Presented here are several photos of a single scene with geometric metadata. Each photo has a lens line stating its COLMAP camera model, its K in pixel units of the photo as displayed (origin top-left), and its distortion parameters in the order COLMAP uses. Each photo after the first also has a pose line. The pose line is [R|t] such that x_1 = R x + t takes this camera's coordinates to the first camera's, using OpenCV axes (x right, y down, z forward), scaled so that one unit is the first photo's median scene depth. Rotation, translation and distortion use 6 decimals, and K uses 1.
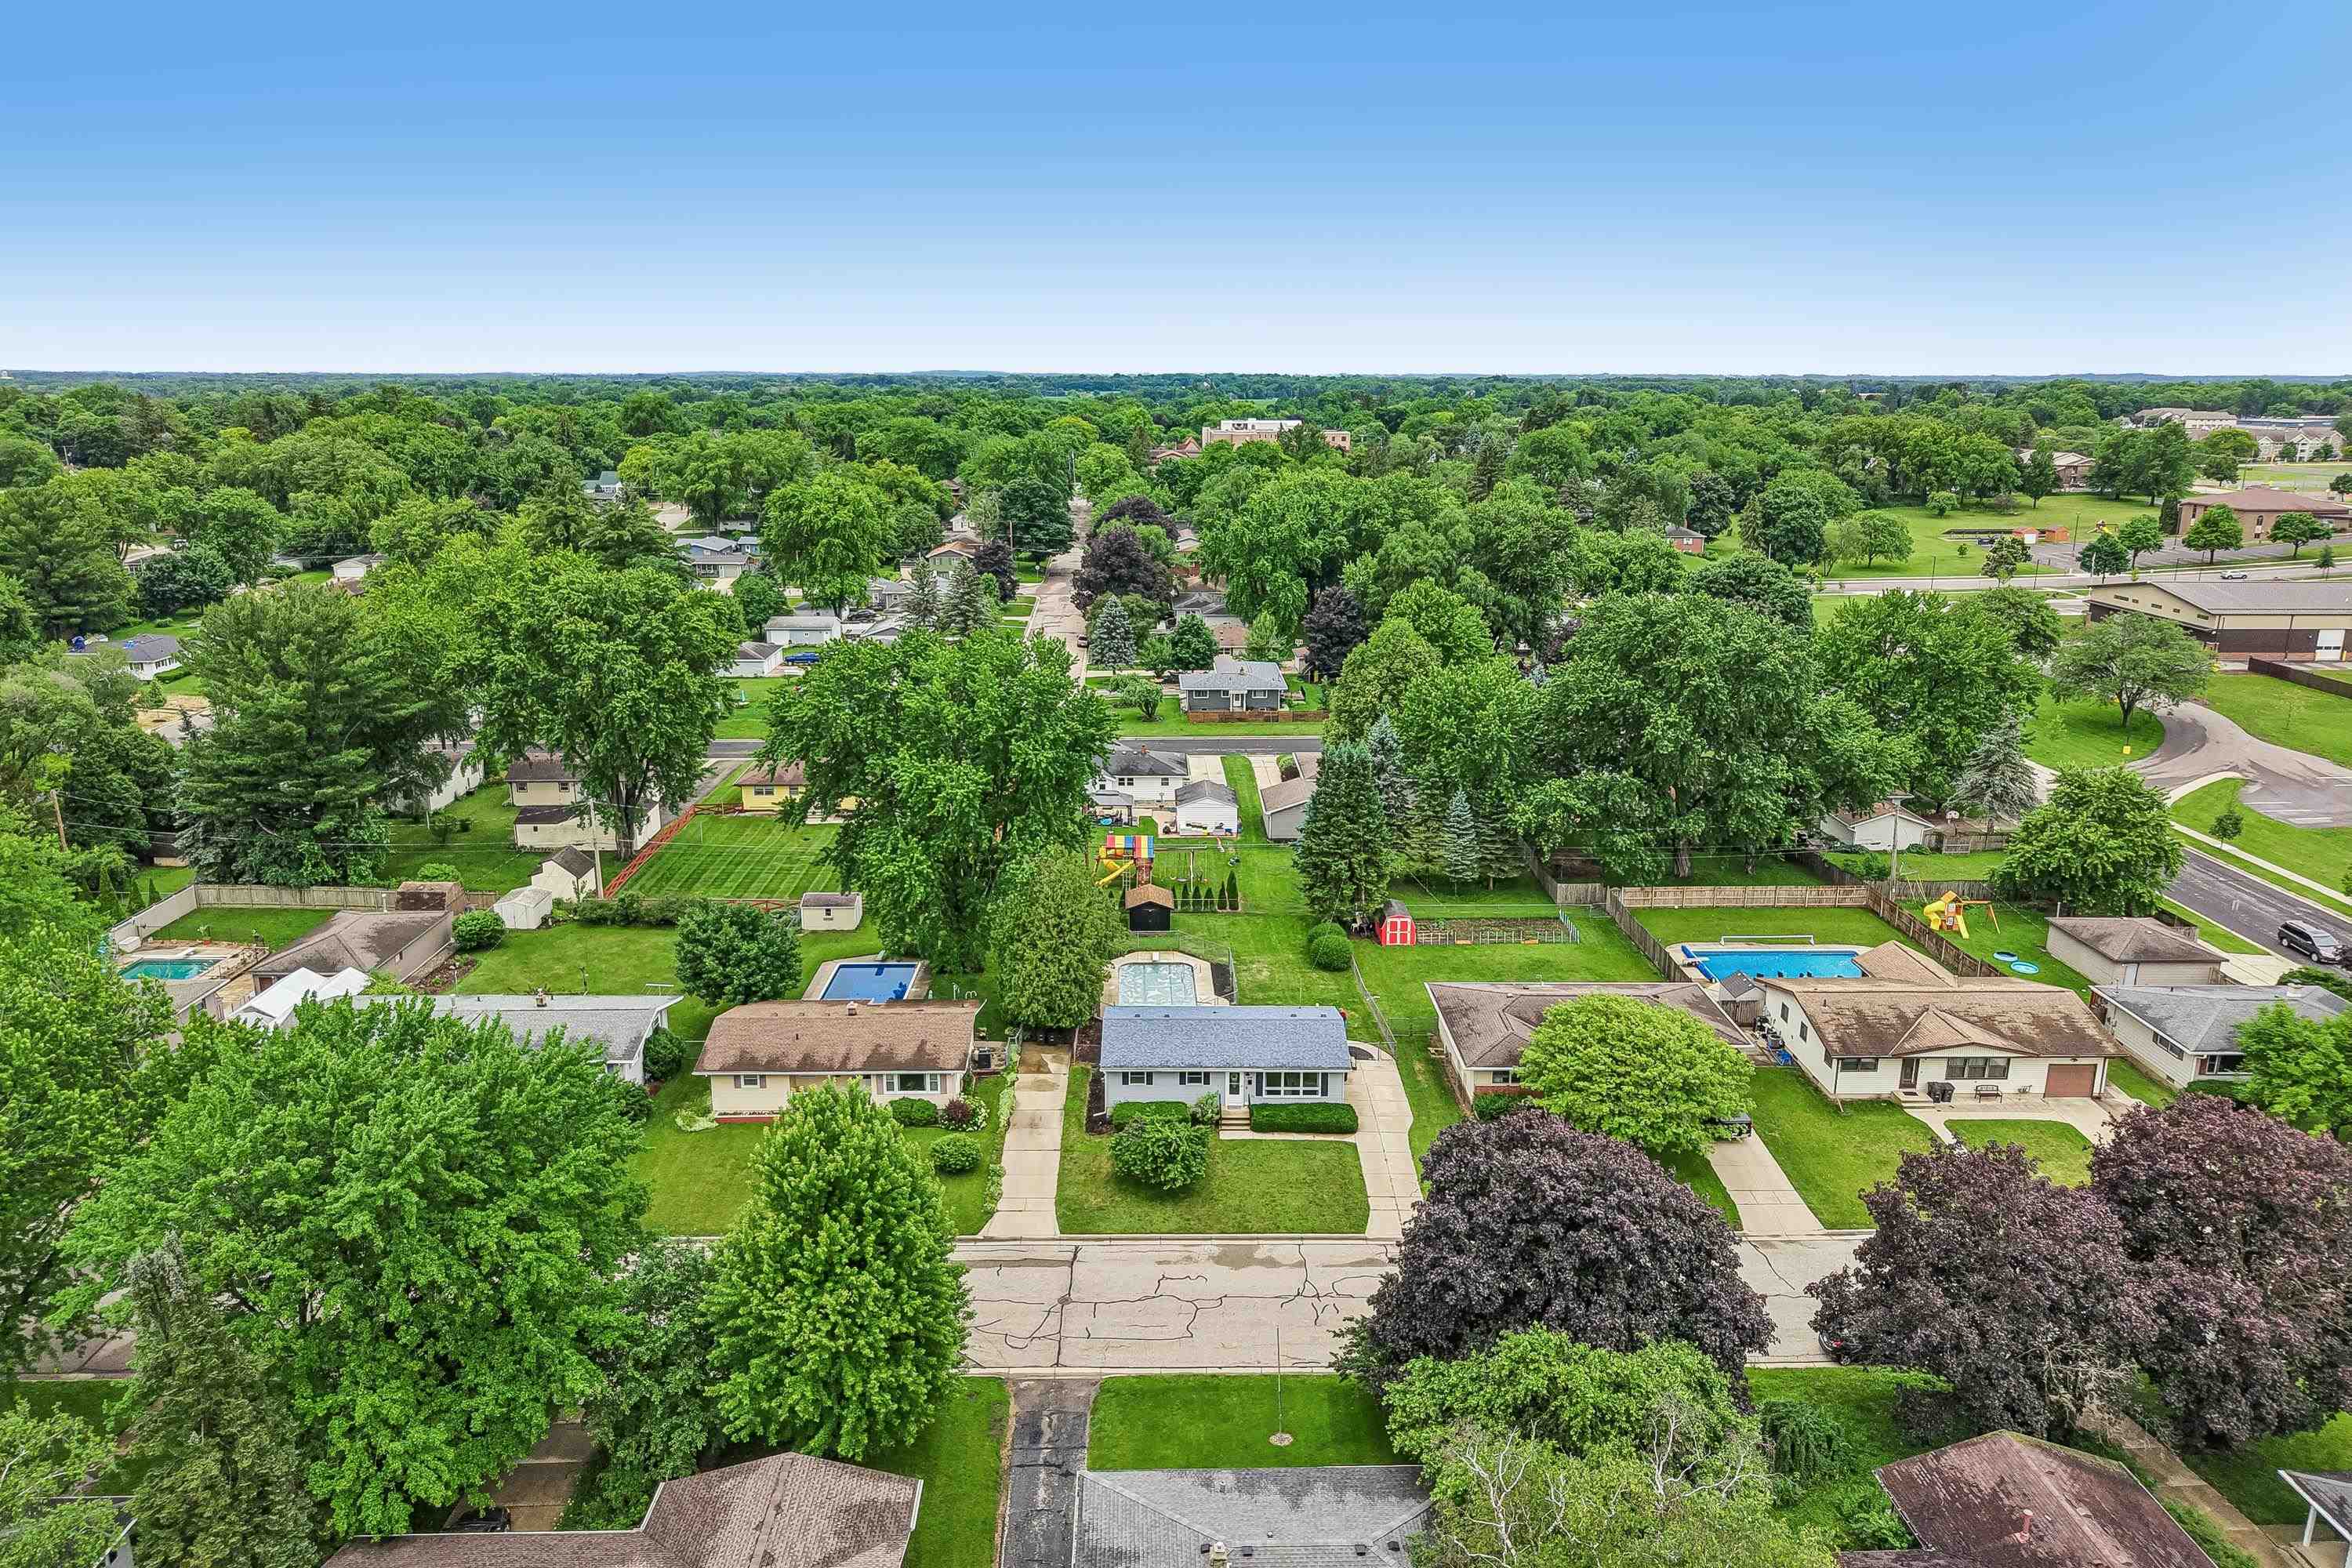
lens RADIAL K [[1572.1, 0, 1171.0], [0, 1572.1, 789.4], [0, 0, 1]] dist [0.023641, -0.039880]
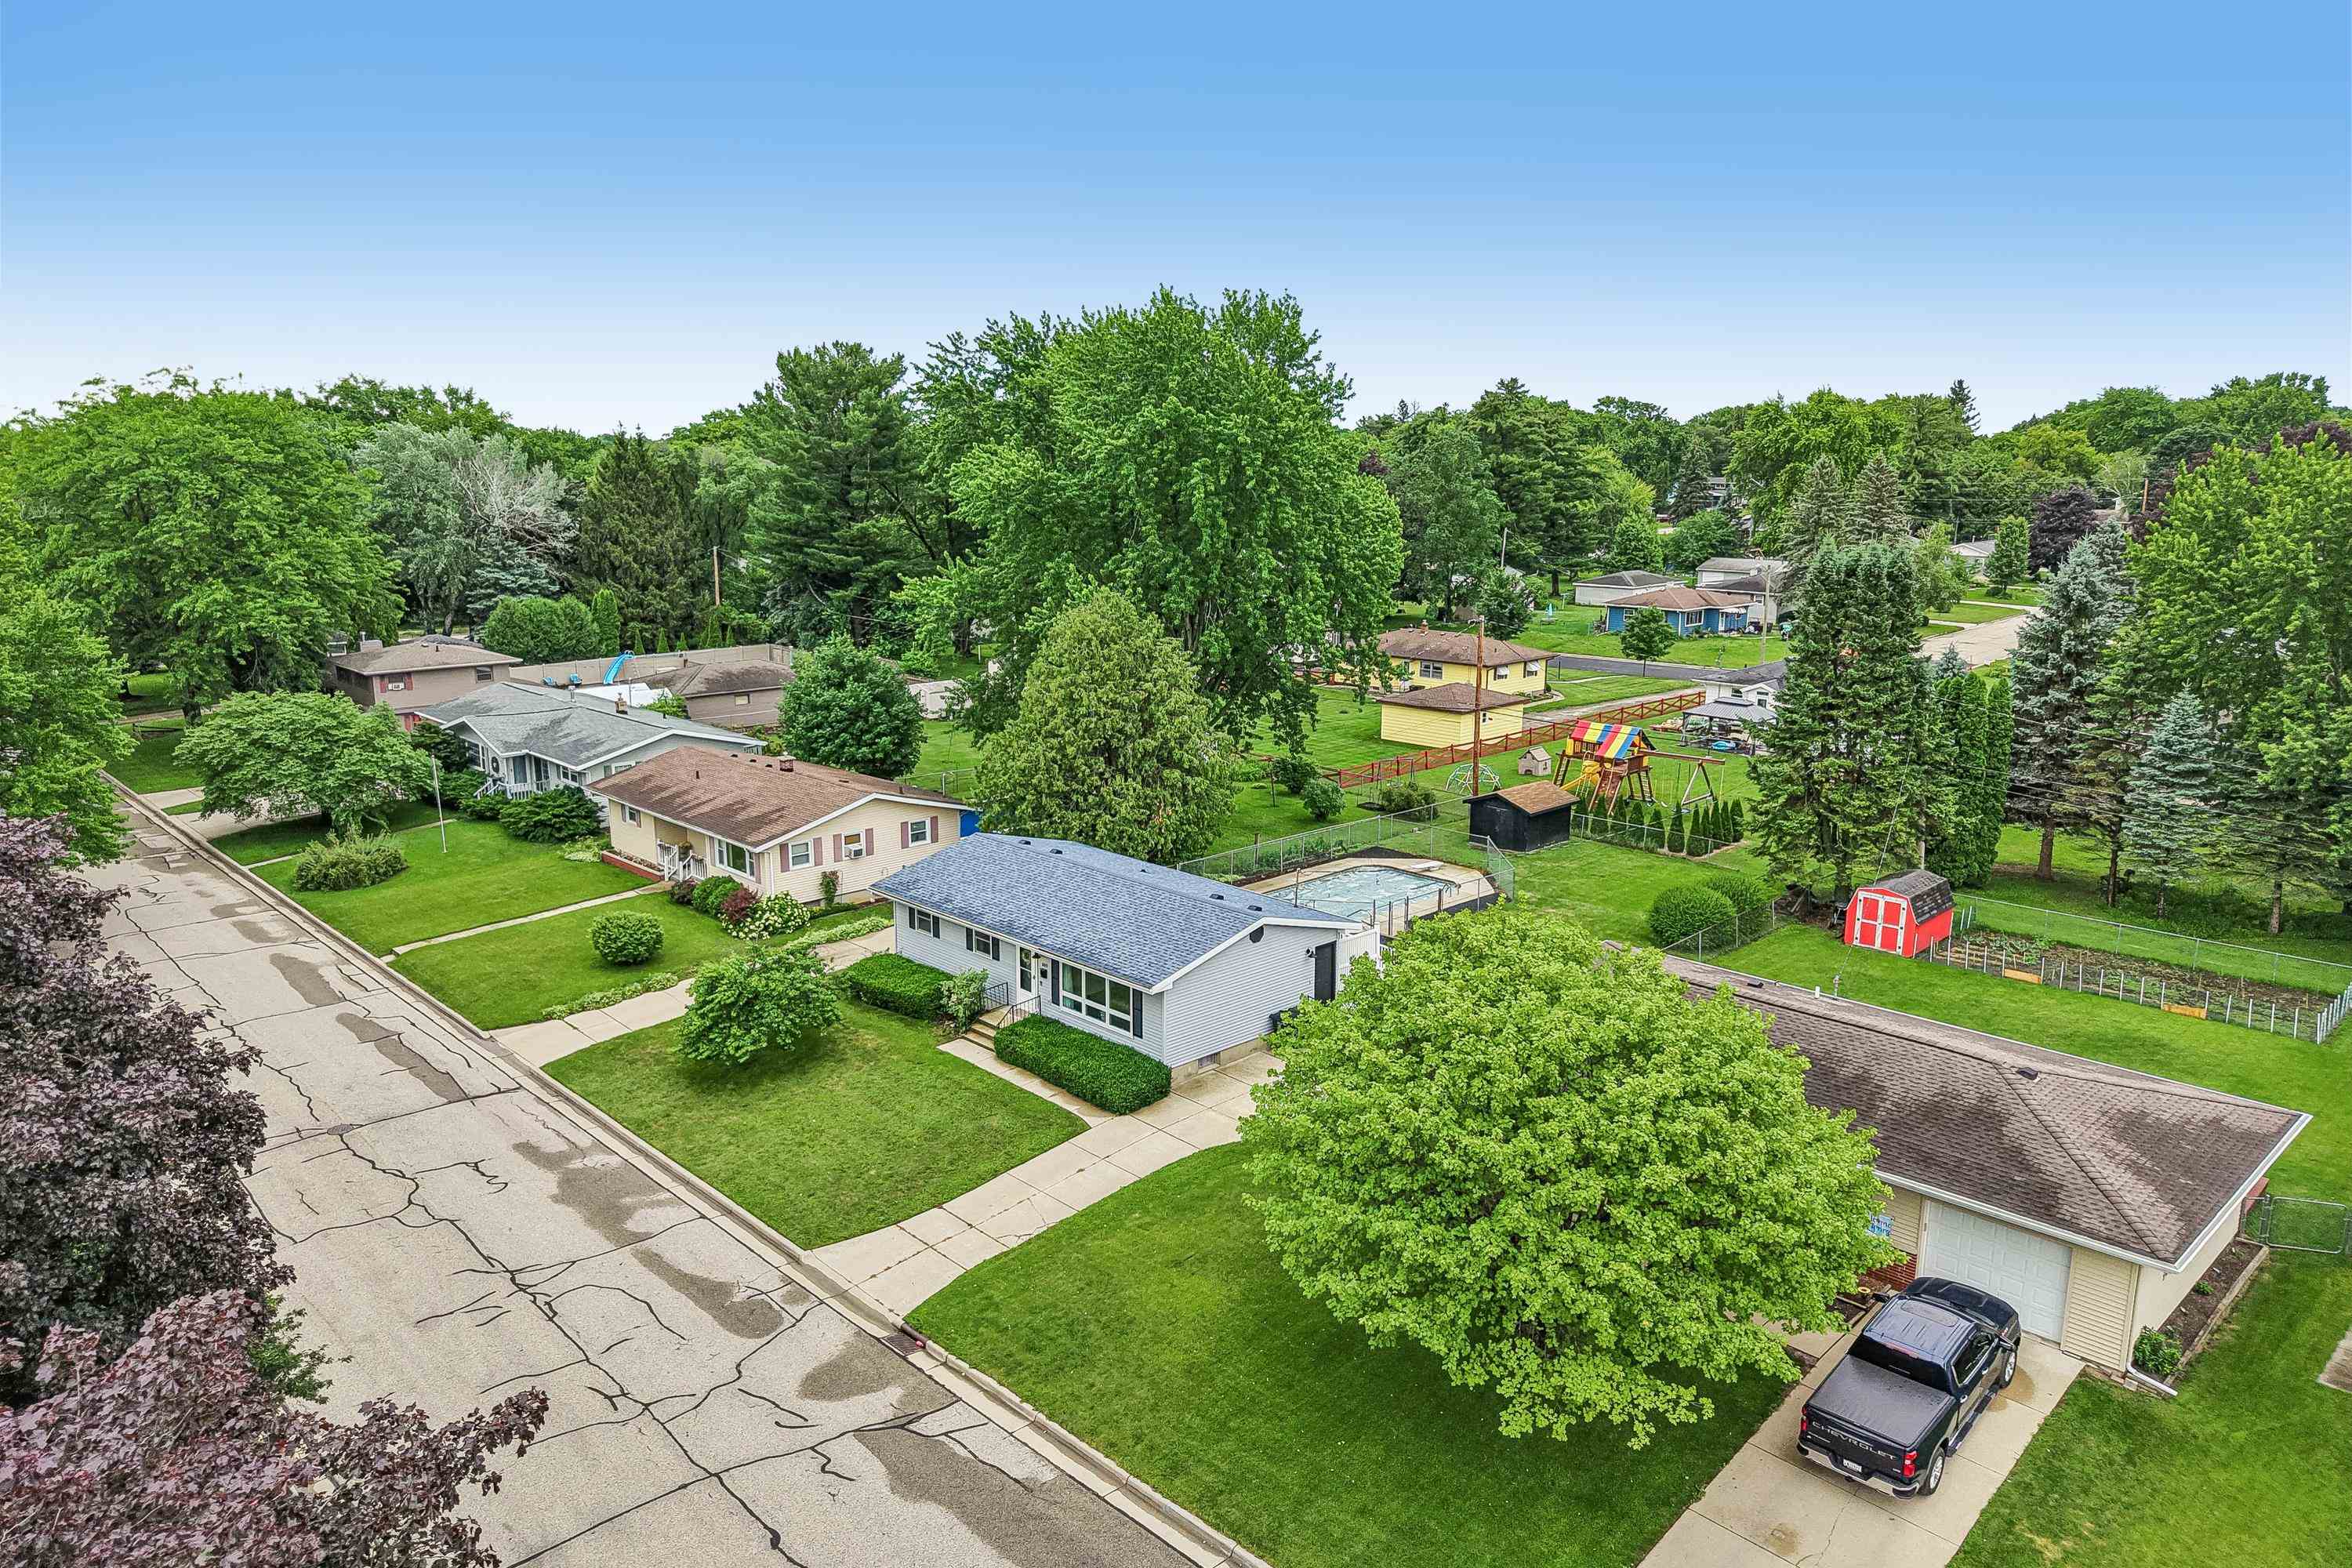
lens RADIAL K [[1572.1, 0, 1190.2], [0, 1572.1, 784.4], [0, 0, 1]] dist [0.023641, -0.039880]
pose [[0.680744, 0.146825, -0.717656, 0.444819], [-0.186737, 0.982122, 0.023800, 0.098934], [0.708320, 0.117811, 0.695991, 0.641743]]
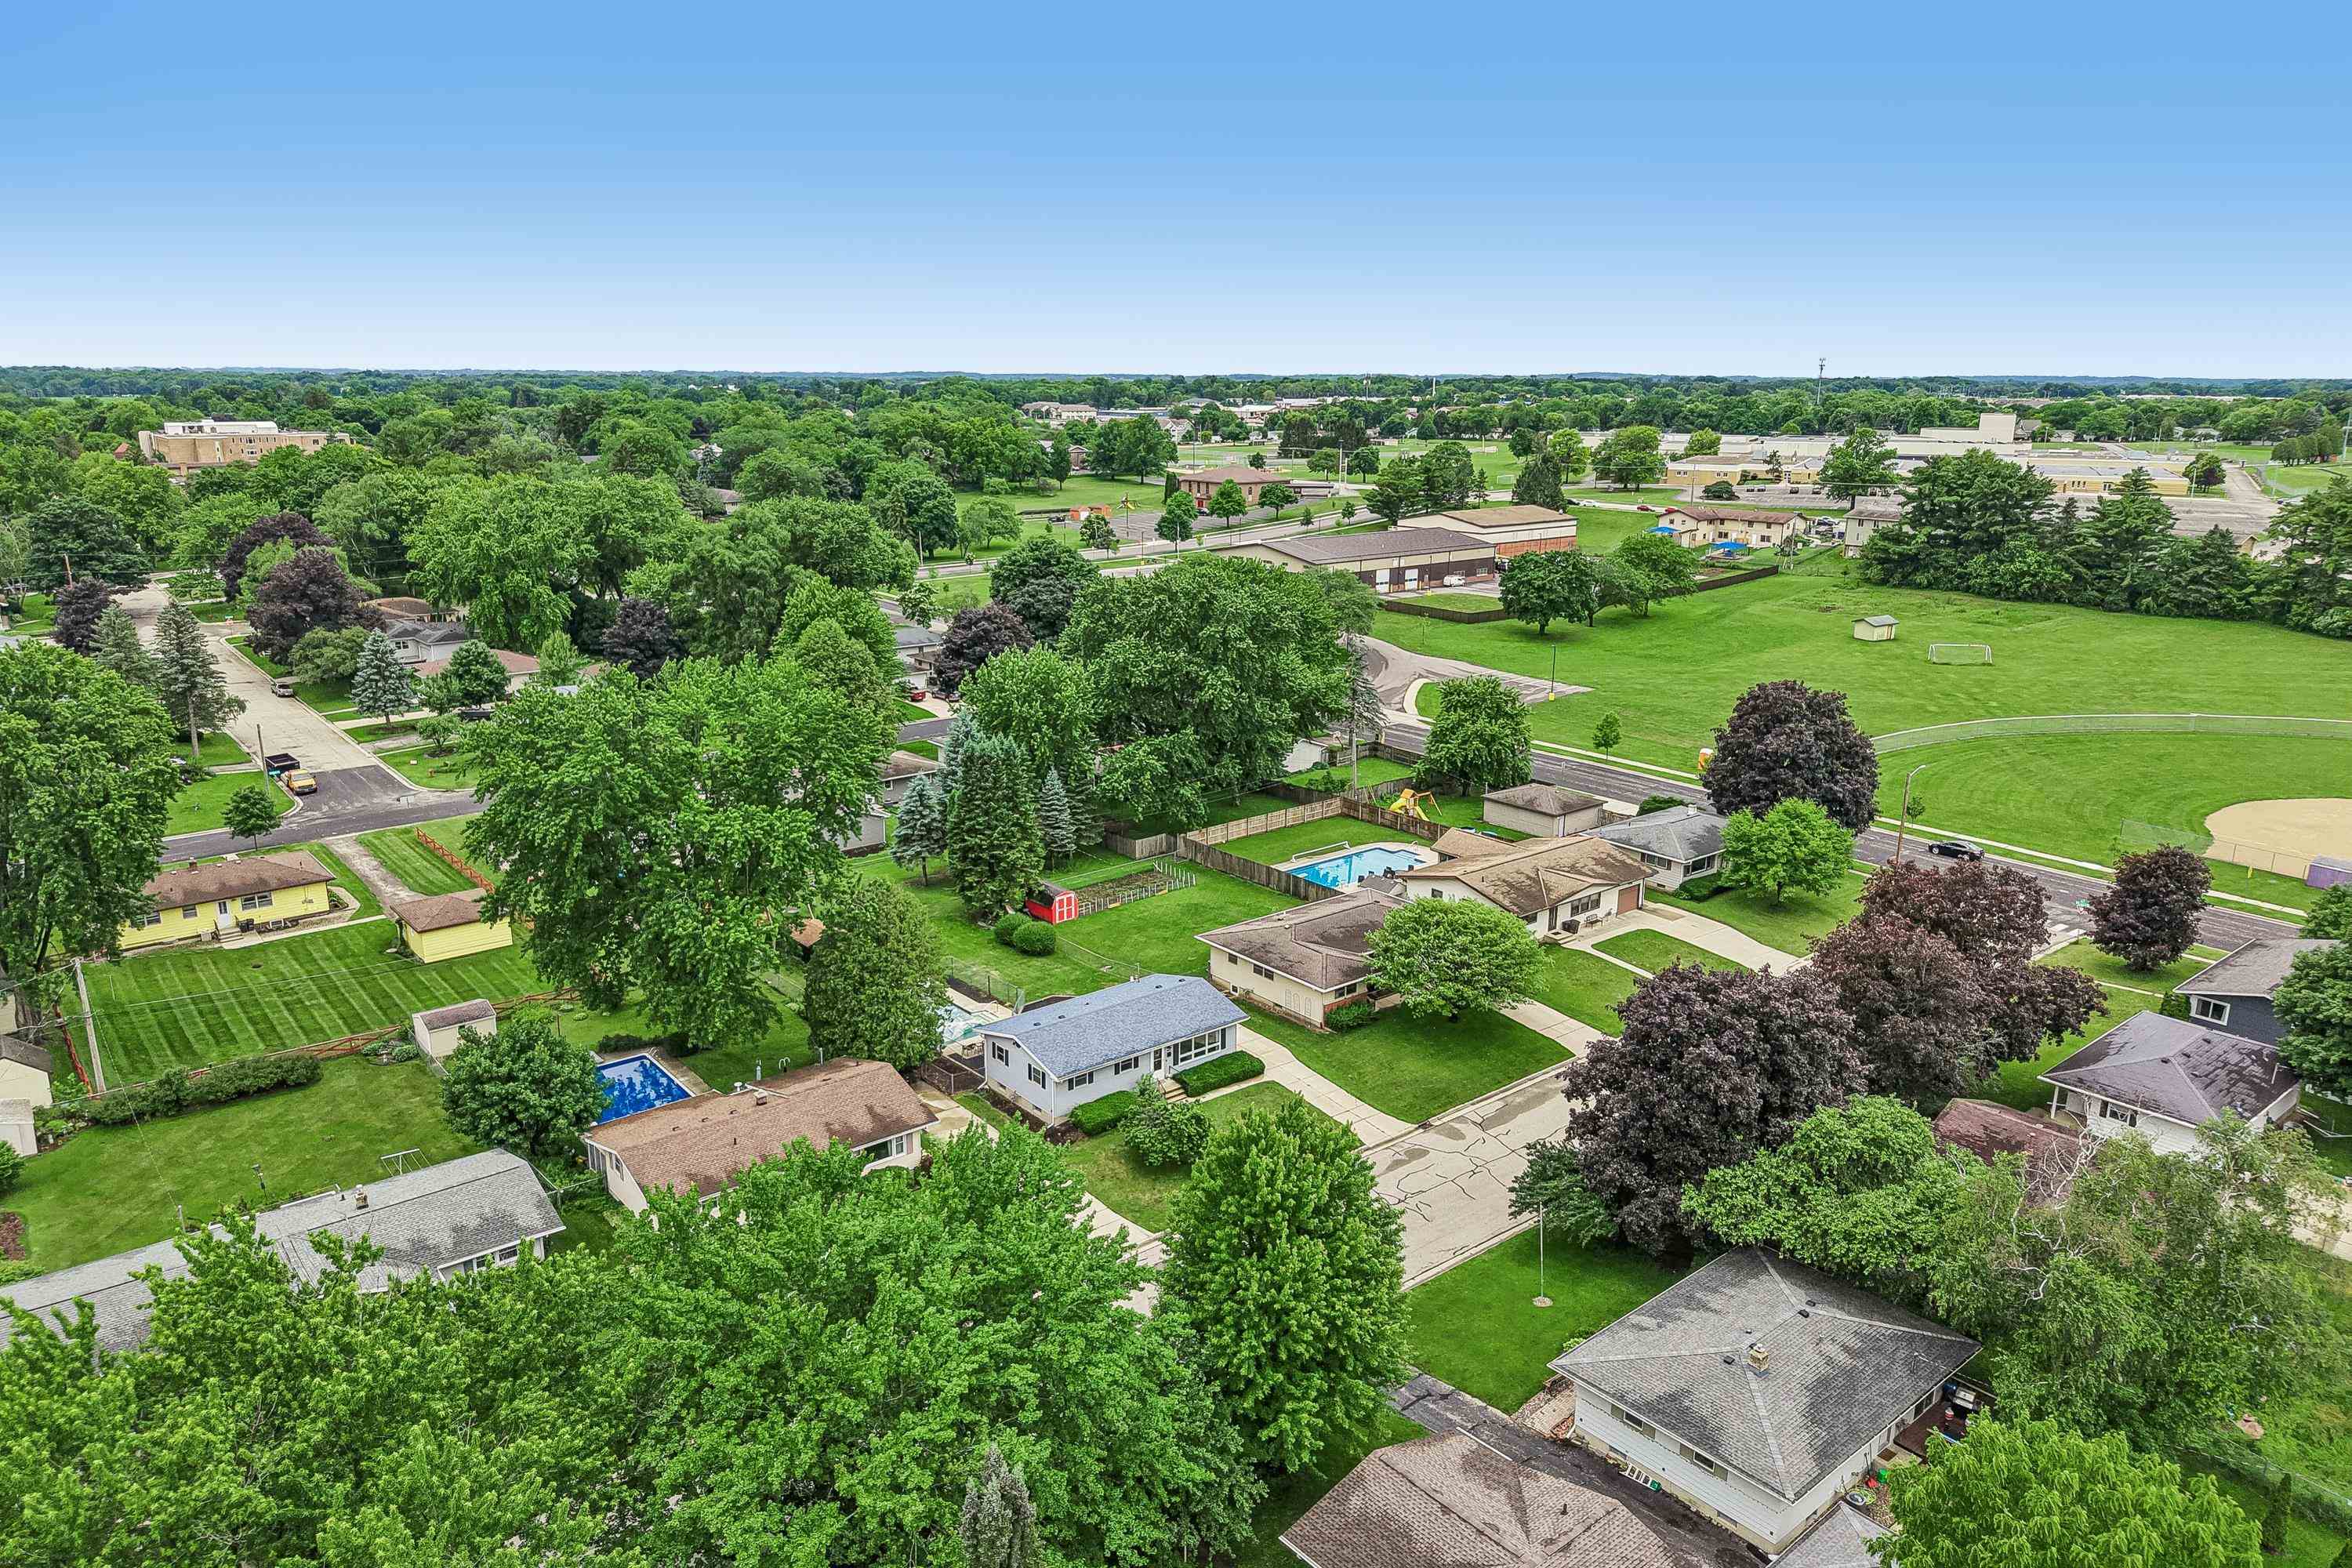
lens RADIAL K [[1572.1, 0, 1190.5], [0, 1572.1, 780.4], [0, 0, 1]] dist [0.023641, -0.039880]
pose [[0.776633, -0.152290, 0.611269, -0.533134], [0.154265, 0.986772, 0.049844, -0.041309], [-0.610773, 0.055586, 0.789852, 0.156645]]
